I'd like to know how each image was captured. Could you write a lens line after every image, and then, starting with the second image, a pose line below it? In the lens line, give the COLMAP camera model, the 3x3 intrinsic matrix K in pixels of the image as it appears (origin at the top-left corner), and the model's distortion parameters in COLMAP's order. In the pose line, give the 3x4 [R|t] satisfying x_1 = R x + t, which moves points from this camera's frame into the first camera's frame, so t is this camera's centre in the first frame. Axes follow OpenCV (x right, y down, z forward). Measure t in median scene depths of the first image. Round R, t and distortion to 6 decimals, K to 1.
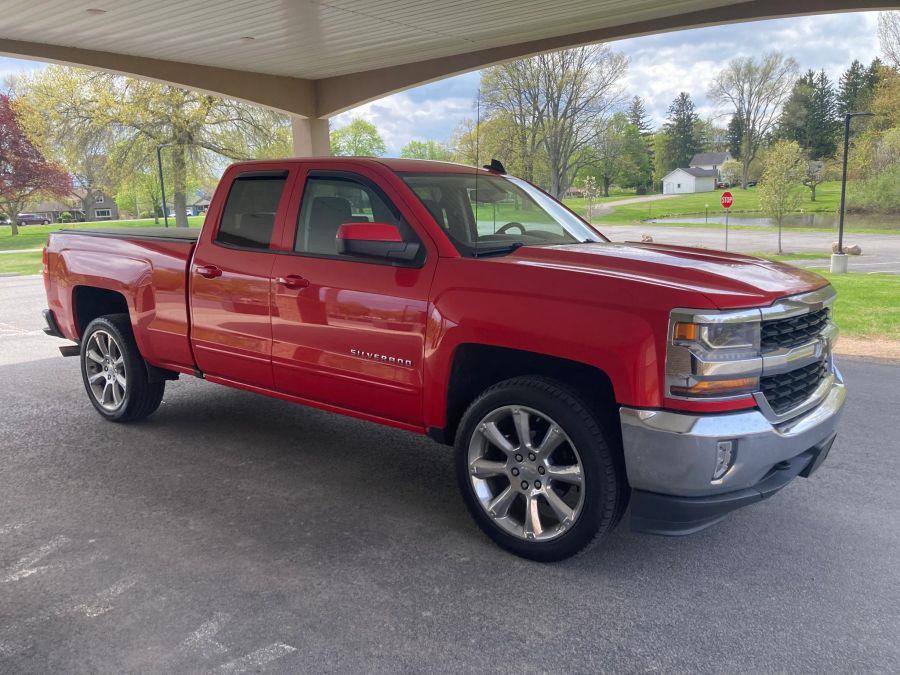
lens RADIAL K [[737.1, 0, 454.2], [0, 737.1, 339.6], [0, 0, 1]] dist [0.010984, 0.001194]
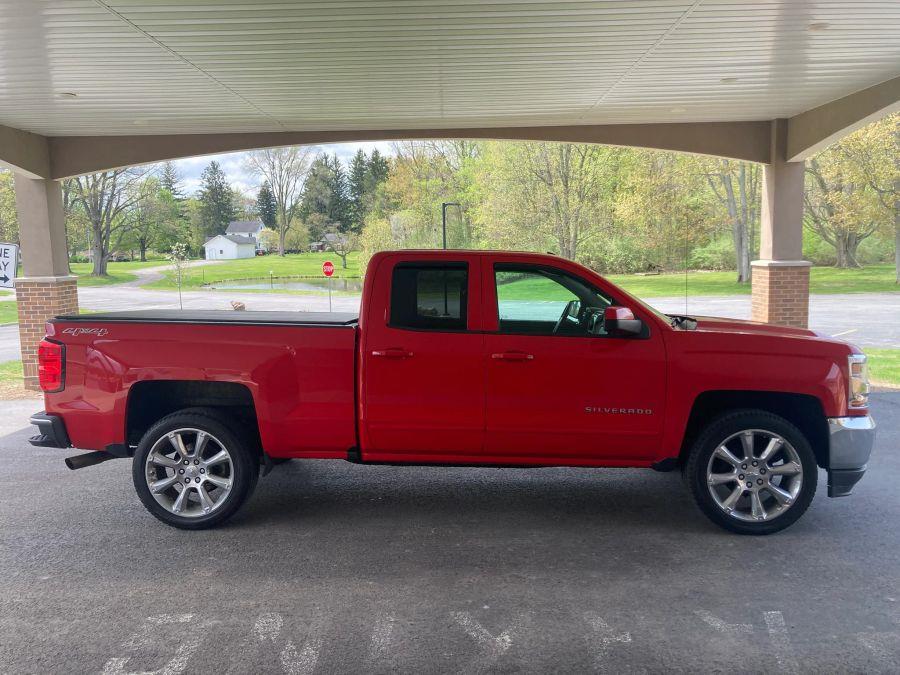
lens RADIAL K [[737.1, 0, 454.2], [0, 737.1, 339.6], [0, 0, 1]] dist [0.010984, 0.001194]
pose [[0.810302, -0.047585, 0.584077, -0.934643], [0.097447, 0.993762, -0.054229, -0.049808], [-0.577853, 0.100859, 0.809885, 0.099294]]
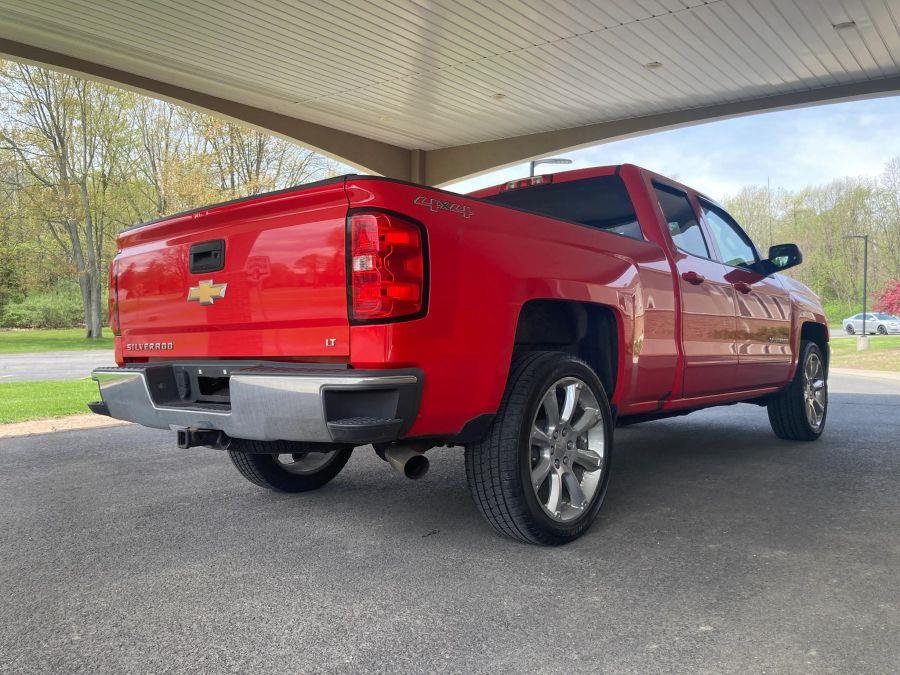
lens RADIAL K [[740.0, 0, 450.0], [0, 740.0, 337.5], [0, 0, 1]] dist [0.015113, -0.000150]
pose [[0.038139, 0.006213, 0.999253, -1.345395], [0.175566, 0.984384, -0.012821, -0.065898], [-0.983729, 0.175924, 0.036453, 1.361271]]
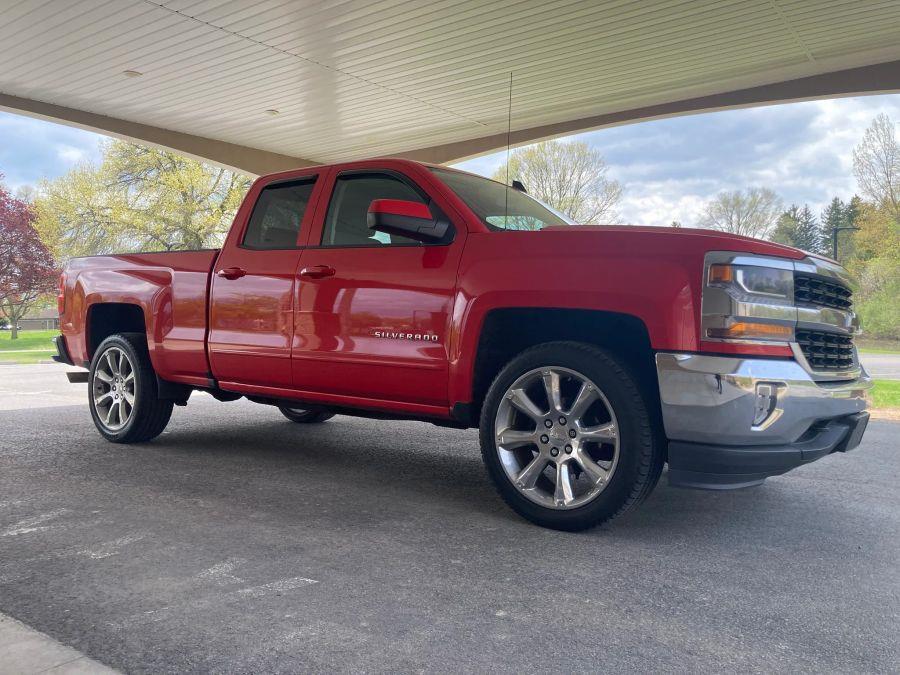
lens RADIAL K [[735.4, 0, 461.8], [0, 735.4, 340.5], [0, 0, 1]] dist [0.018402, 0.000691]
pose [[0.999602, 0.024622, 0.013755, -0.033133], [-0.022104, 0.986845, -0.160148, 0.162204], [-0.017517, 0.159781, 0.986997, 0.019431]]
